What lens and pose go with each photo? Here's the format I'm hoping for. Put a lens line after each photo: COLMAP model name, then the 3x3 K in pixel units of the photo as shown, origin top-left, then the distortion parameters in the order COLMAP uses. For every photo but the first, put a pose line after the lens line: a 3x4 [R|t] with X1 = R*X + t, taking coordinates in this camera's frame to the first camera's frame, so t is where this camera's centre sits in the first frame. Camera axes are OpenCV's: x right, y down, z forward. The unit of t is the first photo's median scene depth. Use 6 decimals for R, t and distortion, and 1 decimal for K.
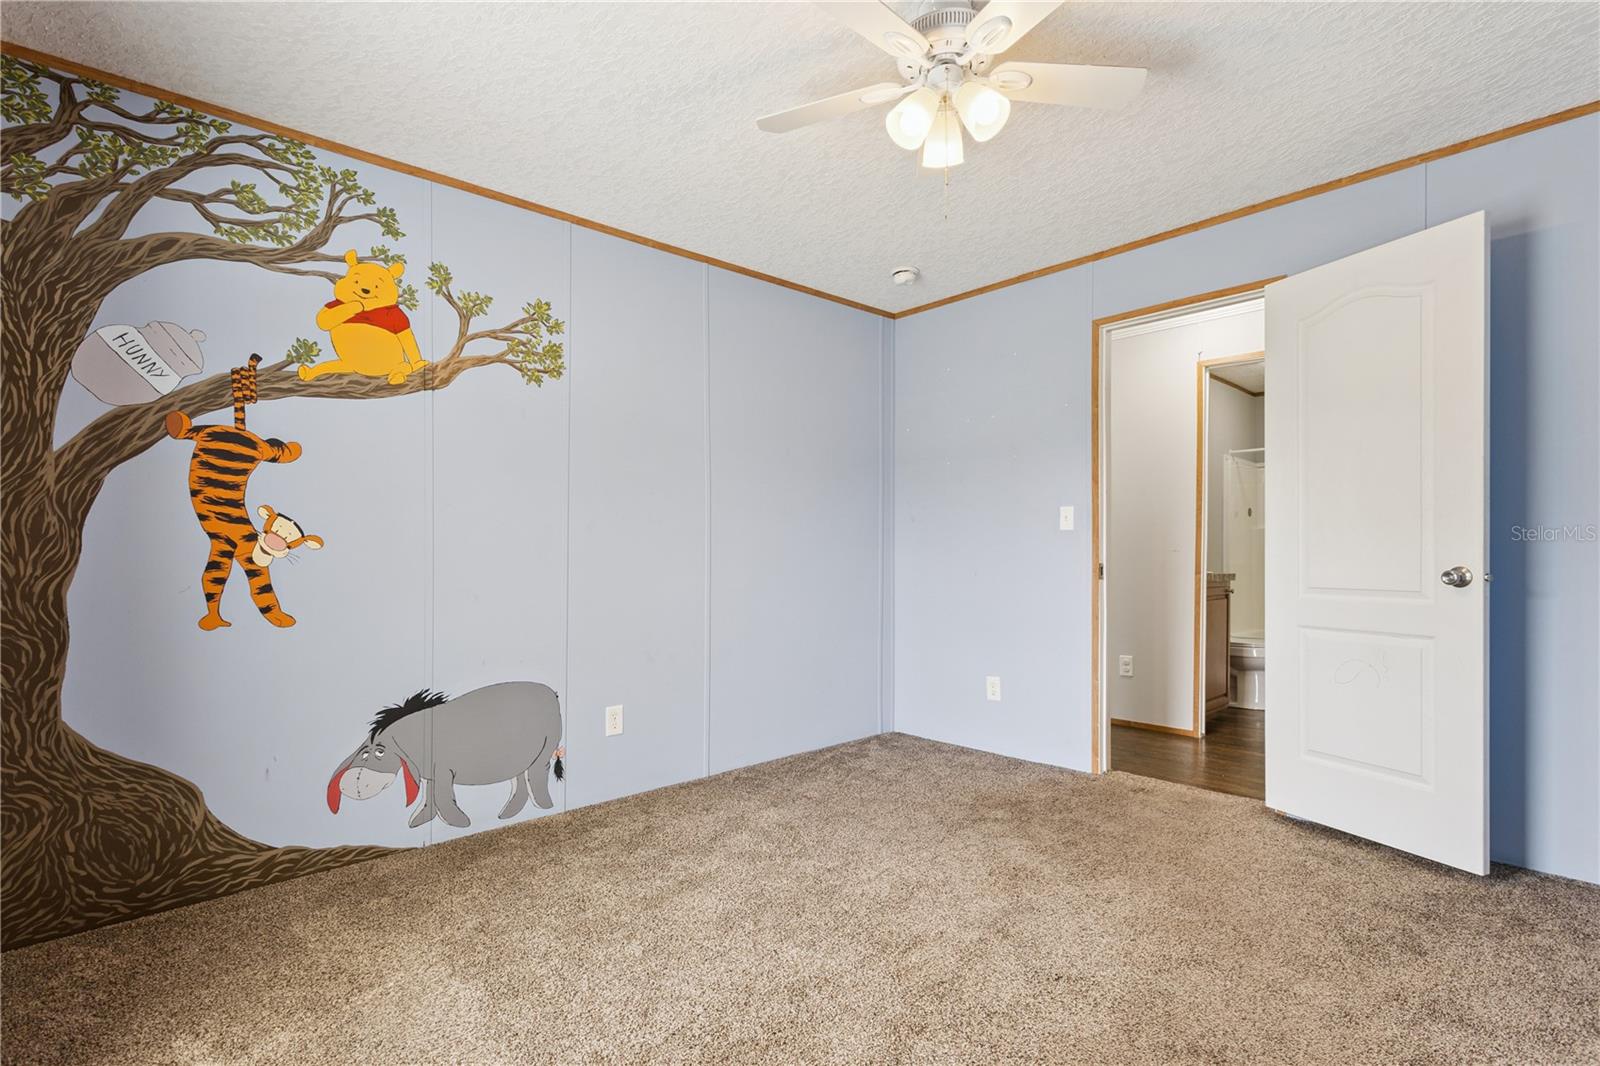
lens RADIAL K [[808.3, 0, 803.4], [0, 808.3, 540.7], [0, 0, 1]] dist [-0.003578, -0.000841]
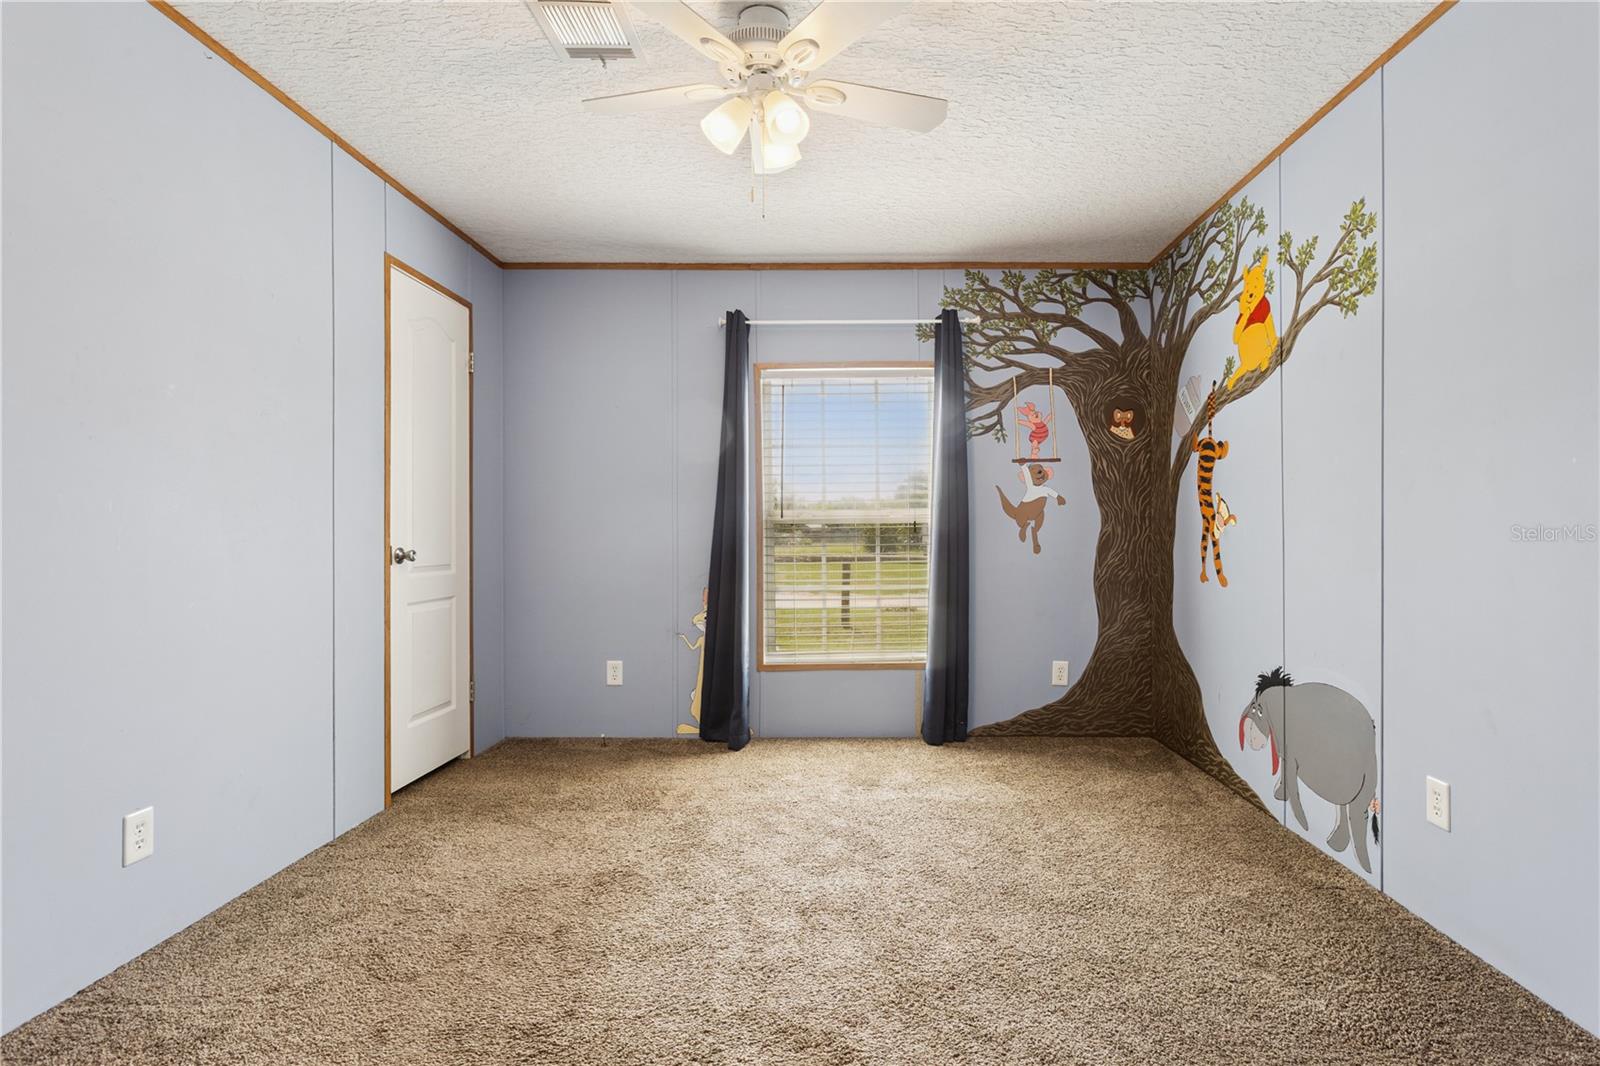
lens RADIAL K [[808.3, 0, 801.8], [0, 808.3, 528.5], [0, 0, 1]] dist [-0.003578, -0.000841]
pose [[-0.731768, -0.006930, -0.681518, 0.629455], [-0.003204, 0.999972, -0.006729, 0.022366], [0.681546, -0.002741, -0.731770, 1.296086]]
